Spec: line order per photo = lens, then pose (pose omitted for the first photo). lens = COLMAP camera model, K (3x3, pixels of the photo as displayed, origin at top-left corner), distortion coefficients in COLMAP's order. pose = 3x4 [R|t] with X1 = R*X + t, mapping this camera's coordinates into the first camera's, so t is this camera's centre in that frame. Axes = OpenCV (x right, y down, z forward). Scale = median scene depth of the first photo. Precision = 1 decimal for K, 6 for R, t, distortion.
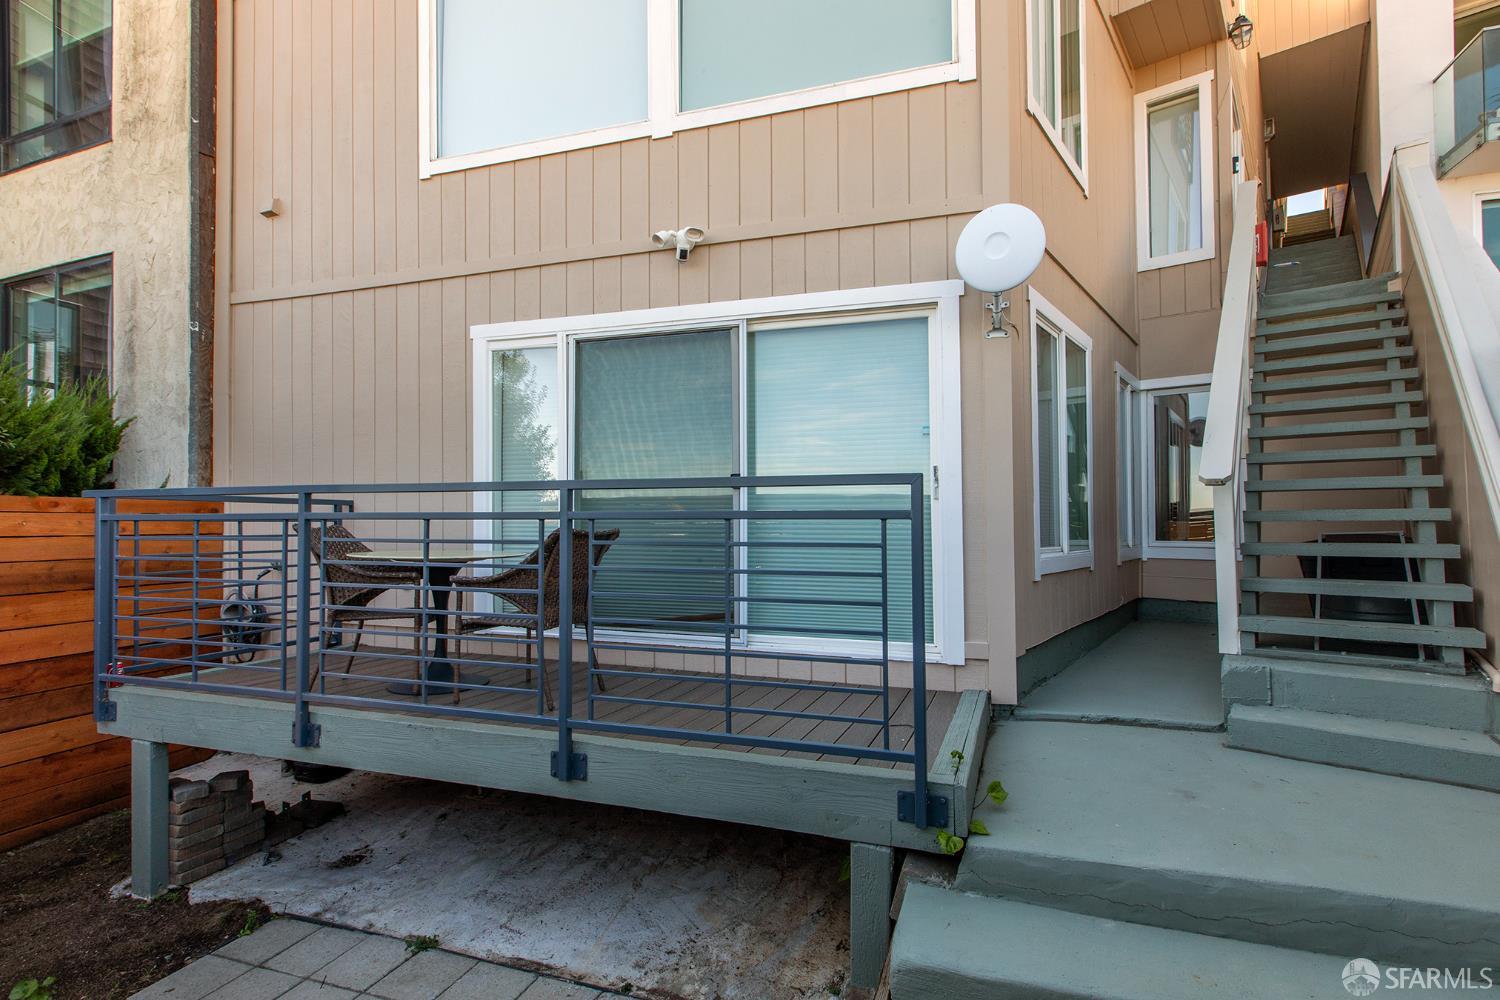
lens RADIAL K [[695.6, 0, 788.6], [0, 695.6, 506.7], [0, 0, 1]] dist [-0.001292, -0.000539]
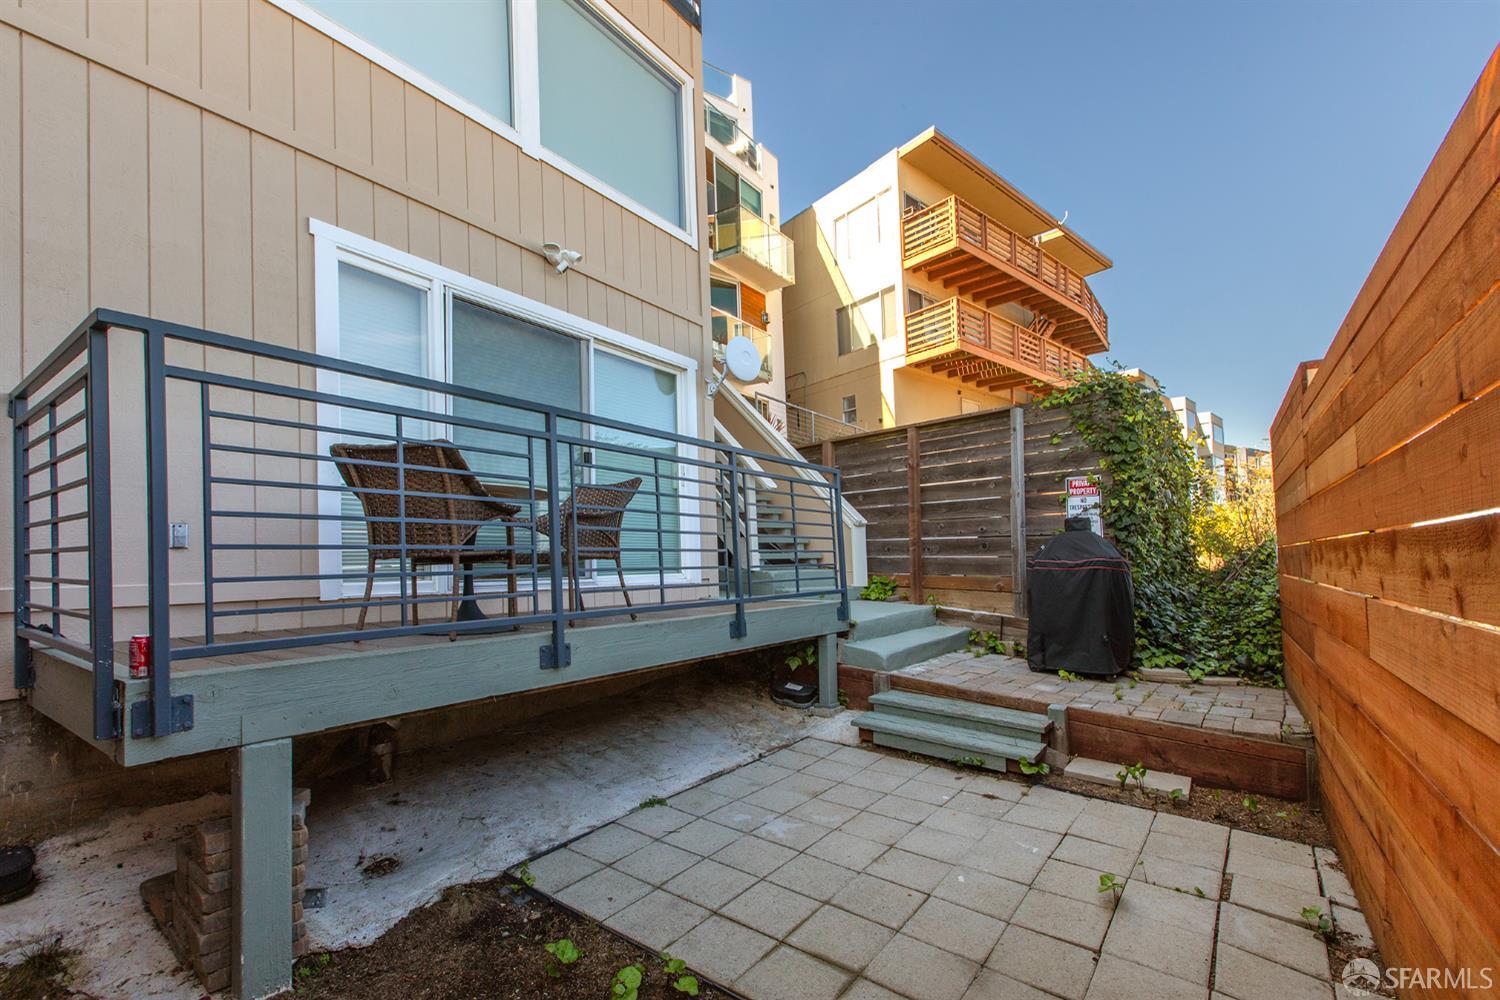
lens RADIAL K [[647.8, 0, 750.0], [0, 647.8, 500.0], [0, 0, 1]] dist [0.000041, 0.000093]
pose [[0.328804, 0.078243, 0.941151, -1.349251], [-0.017552, 0.996896, -0.076746, 0.156259], [-0.944235, 0.008715, 0.329157, 0.392756]]
